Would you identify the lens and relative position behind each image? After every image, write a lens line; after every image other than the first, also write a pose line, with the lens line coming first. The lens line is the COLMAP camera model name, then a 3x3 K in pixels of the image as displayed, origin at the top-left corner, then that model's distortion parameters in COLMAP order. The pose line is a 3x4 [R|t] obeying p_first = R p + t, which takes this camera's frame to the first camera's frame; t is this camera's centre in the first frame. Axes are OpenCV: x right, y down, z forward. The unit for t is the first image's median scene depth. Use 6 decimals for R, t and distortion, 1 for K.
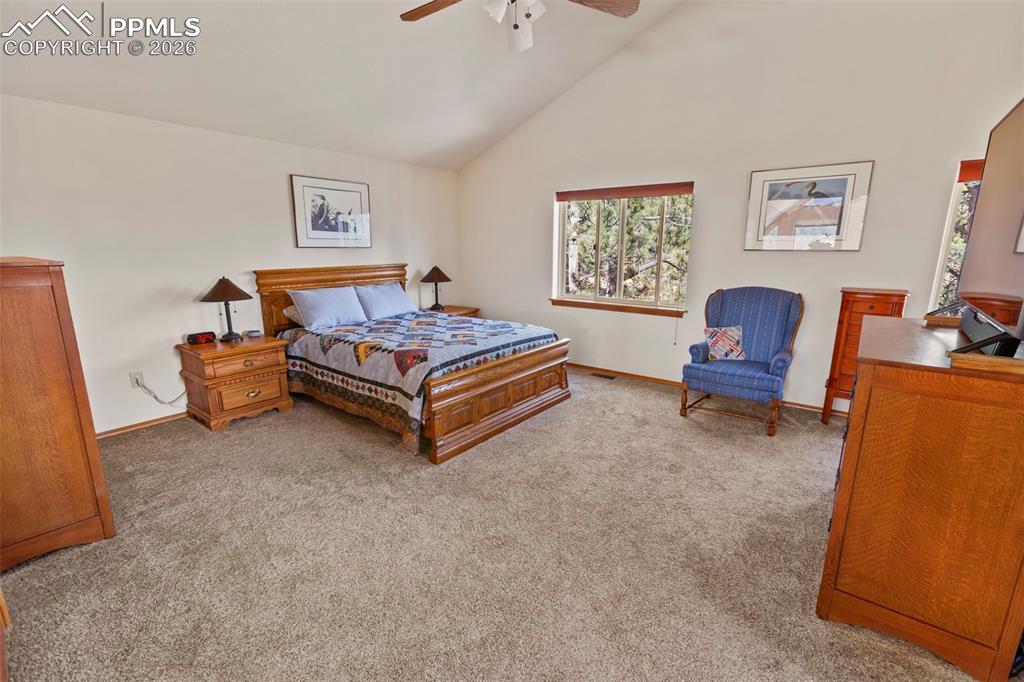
lens RADIAL K [[456.4, 0, 514.4], [0, 456.4, 346.6], [0, 0, 1]] dist [-0.000805, 0.000909]
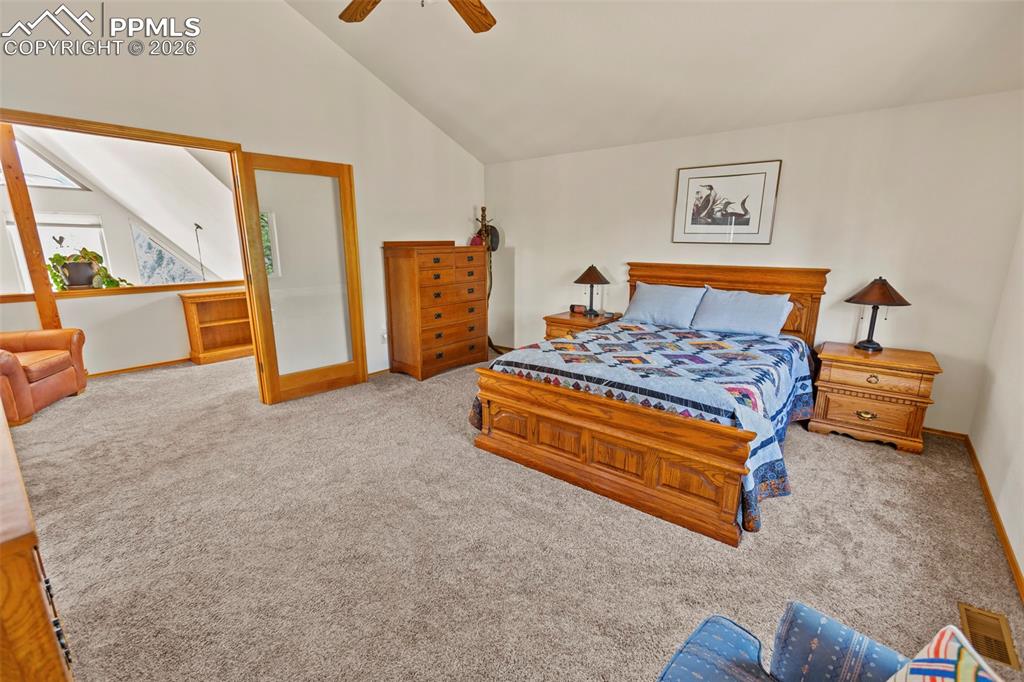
lens RADIAL K [[456.4, 0, 514.4], [0, 456.4, 346.6], [0, 0, 1]] dist [-0.000805, 0.000909]
pose [[-0.032676, 0.231623, -0.972257, 0.580807], [-0.220923, 0.947040, 0.233040, -0.165240], [0.974744, 0.222409, 0.020226, 0.724821]]
